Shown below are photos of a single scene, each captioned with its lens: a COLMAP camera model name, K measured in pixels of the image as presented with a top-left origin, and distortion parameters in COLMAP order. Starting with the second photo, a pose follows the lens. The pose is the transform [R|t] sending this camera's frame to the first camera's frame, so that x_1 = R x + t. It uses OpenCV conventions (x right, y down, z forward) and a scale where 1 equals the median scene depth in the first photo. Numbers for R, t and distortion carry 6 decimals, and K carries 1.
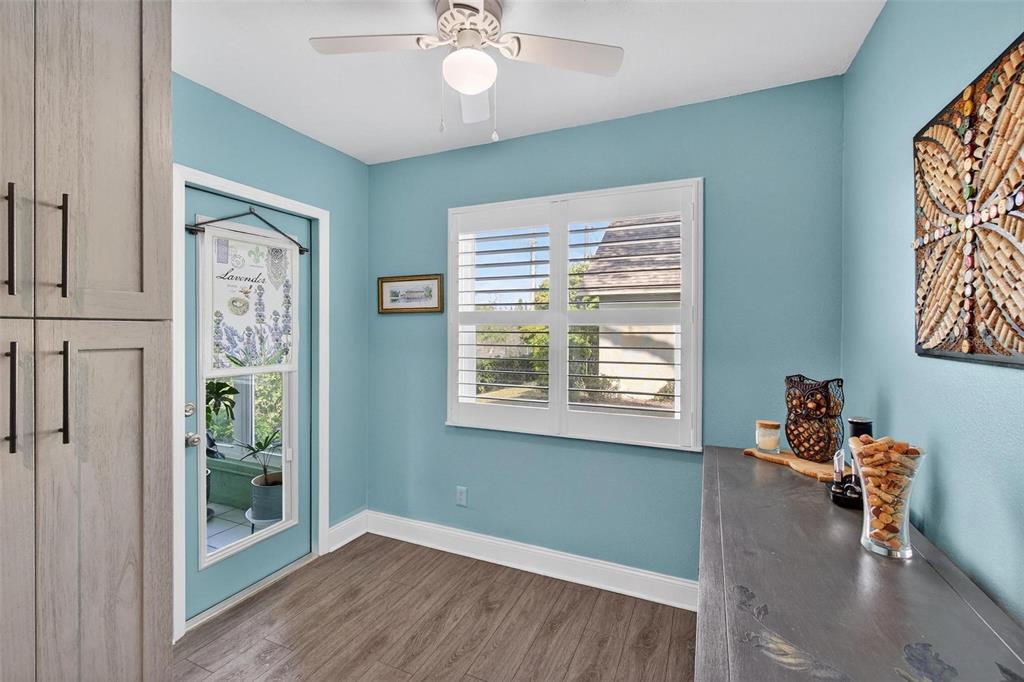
lens RADIAL K [[464.5, 0, 509.1], [0, 464.5, 334.5], [0, 0, 1]] dist [-0.001719, -0.000011]
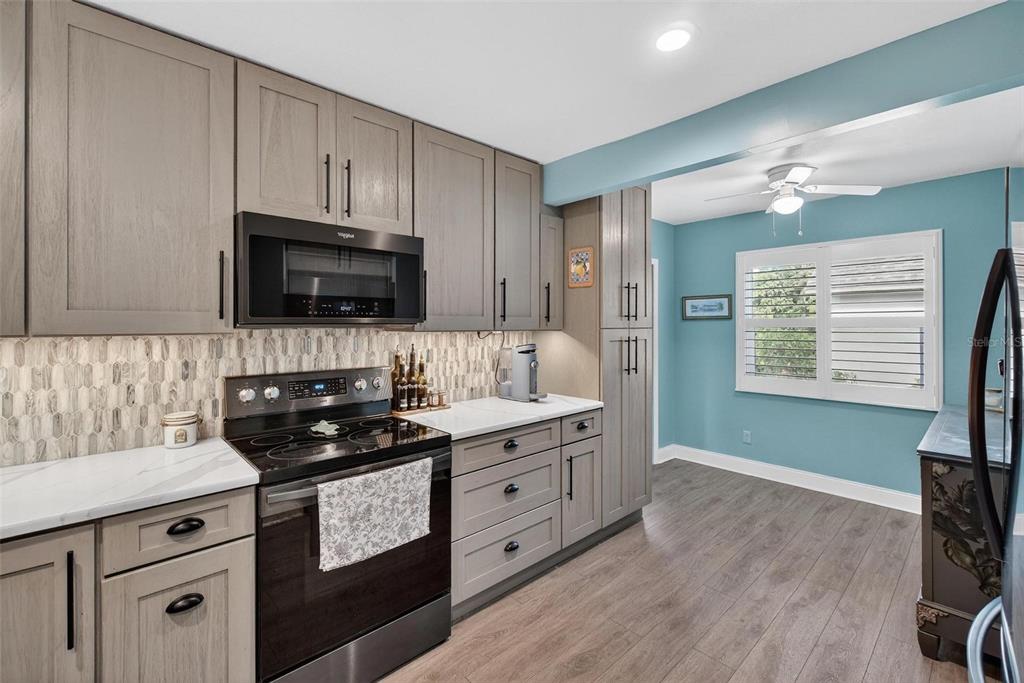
lens RADIAL K [[453.0, 0, 513.9], [0, 453.0, 327.4], [0, 0, 1]] dist [0.001034, -0.000333]
pose [[0.920878, -0.006416, -0.389797, -0.227078], [0.002740, 0.999946, -0.009988, -0.005397], [0.389840, 0.008130, 0.920847, -0.697315]]
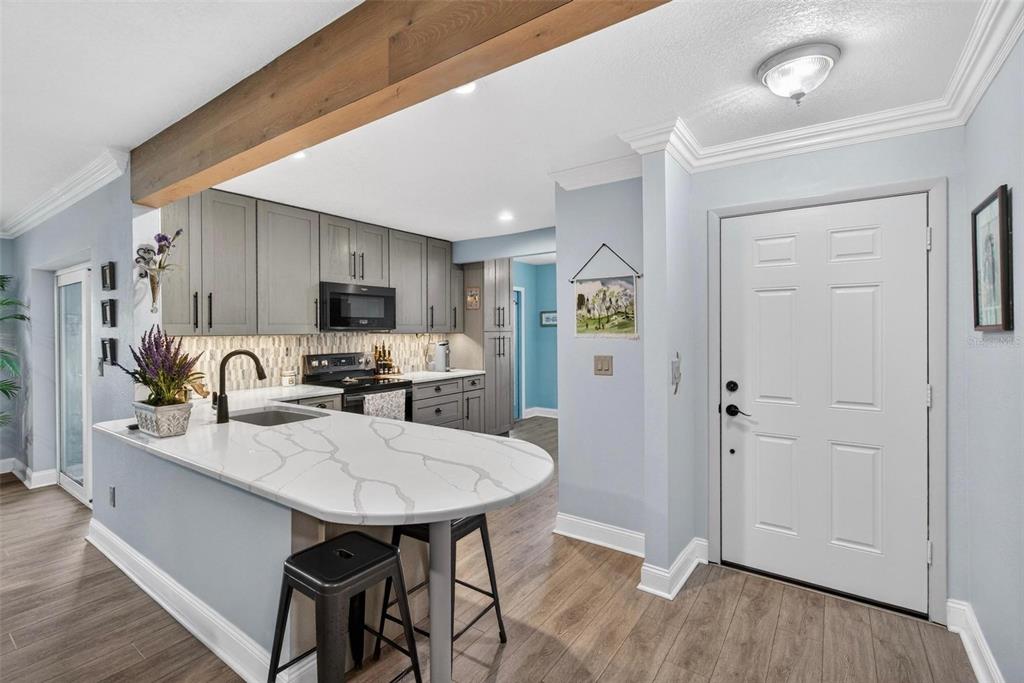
lens RADIAL K [[453.0, 0, 505.4], [0, 453.0, 332.4], [0, 0, 1]] dist [0.001034, -0.000333]
pose [[0.979376, -0.013949, -0.201563, 0.019342], [0.012067, 0.999871, -0.010562, 0.010813], [0.201684, 0.007912, 0.979419, -1.499393]]
